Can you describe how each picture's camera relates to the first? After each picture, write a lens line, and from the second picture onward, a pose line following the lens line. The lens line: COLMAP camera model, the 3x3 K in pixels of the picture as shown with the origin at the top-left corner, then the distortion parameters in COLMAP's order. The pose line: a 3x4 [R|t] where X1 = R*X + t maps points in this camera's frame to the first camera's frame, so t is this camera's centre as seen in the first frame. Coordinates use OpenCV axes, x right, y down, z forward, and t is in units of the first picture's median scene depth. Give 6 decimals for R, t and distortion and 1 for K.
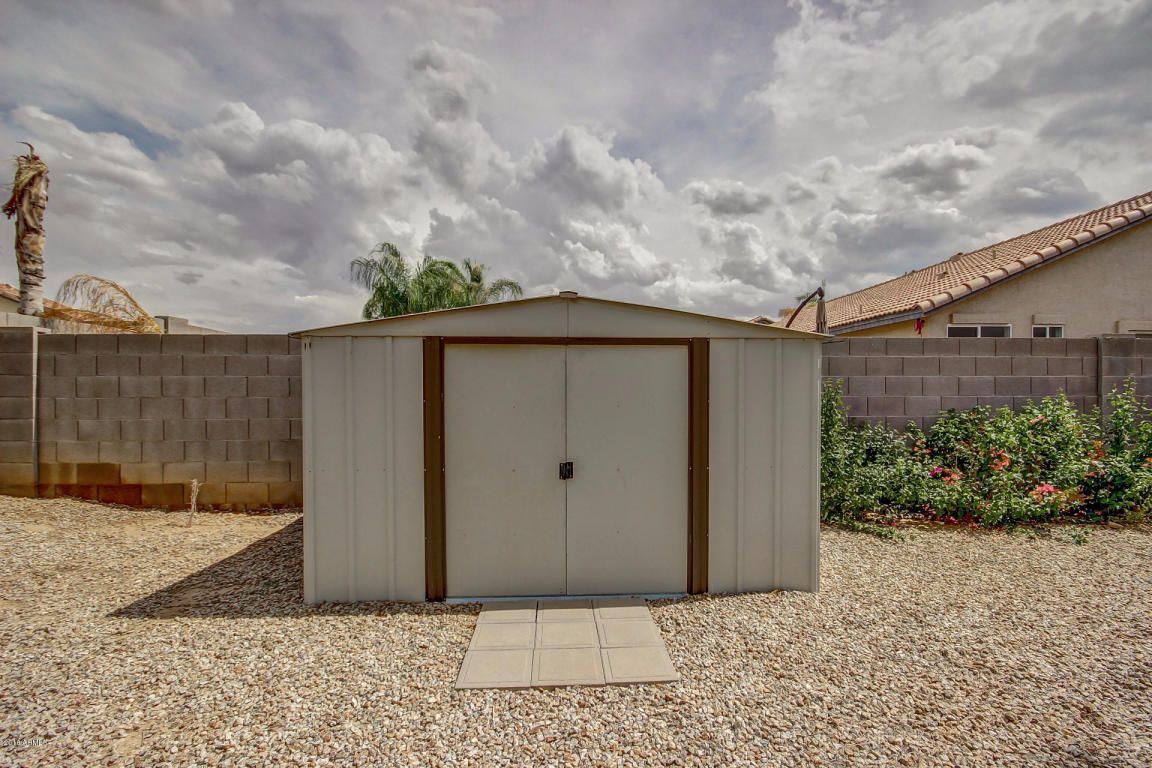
lens RADIAL K [[557.6, 0, 577.6], [0, 557.6, 395.4], [0, 0, 1]] dist [-0.004777, -0.000645]
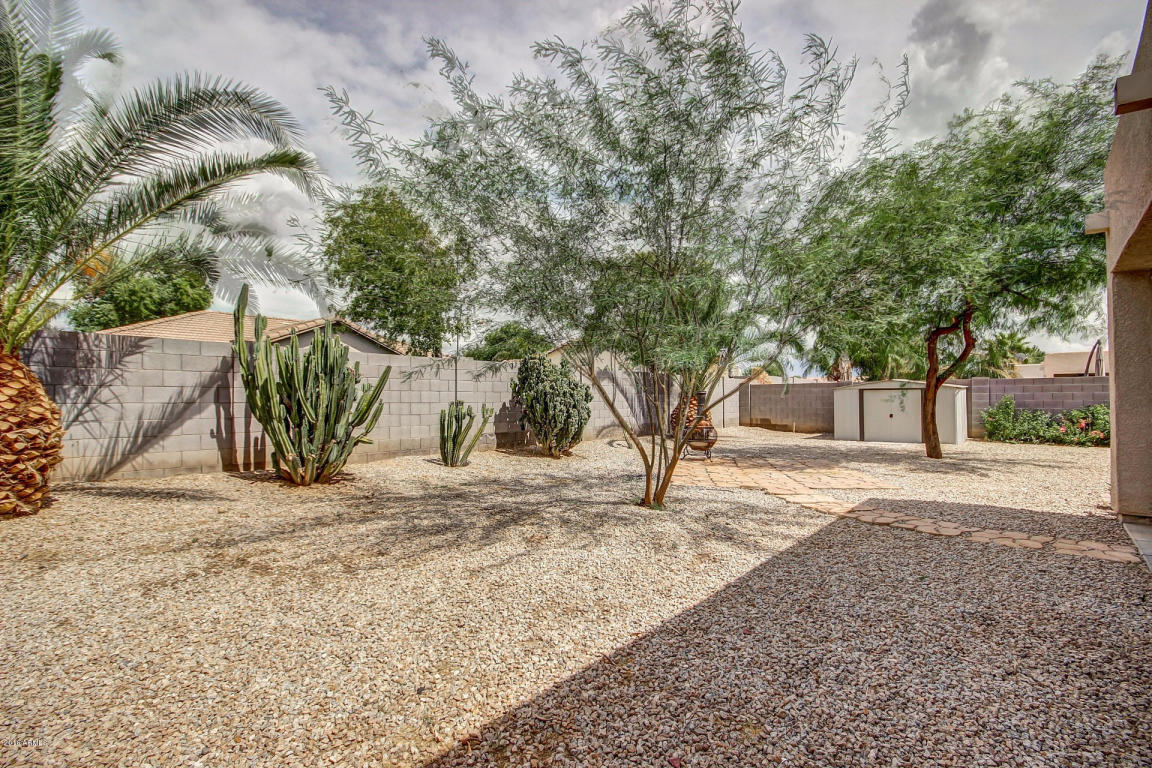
lens RADIAL K [[557.6, 0, 577.6], [0, 557.6, 395.4], [0, 0, 1]] dist [-0.004777, -0.000645]
pose [[0.741549, -0.008359, -0.670846, 0.727708], [0.000375, 0.999927, -0.012045, 0.011000], [0.670898, 0.008680, 0.741498, -2.655924]]
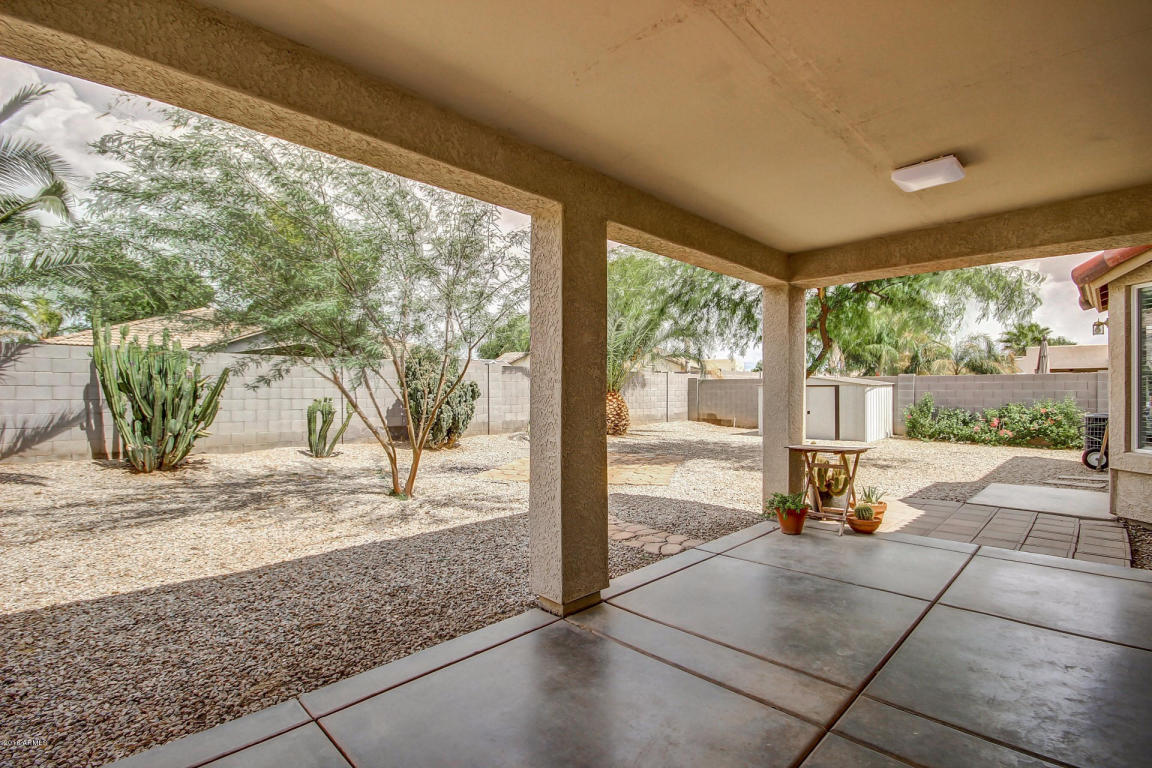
lens RADIAL K [[557.6, 0, 577.6], [0, 557.6, 395.4], [0, 0, 1]] dist [-0.004777, -0.000645]
pose [[0.698294, 0.008051, -0.715766, 1.235642], [-0.006364, 0.999967, 0.005040, -0.015002], [0.715783, 0.001036, 0.698322, -2.333156]]
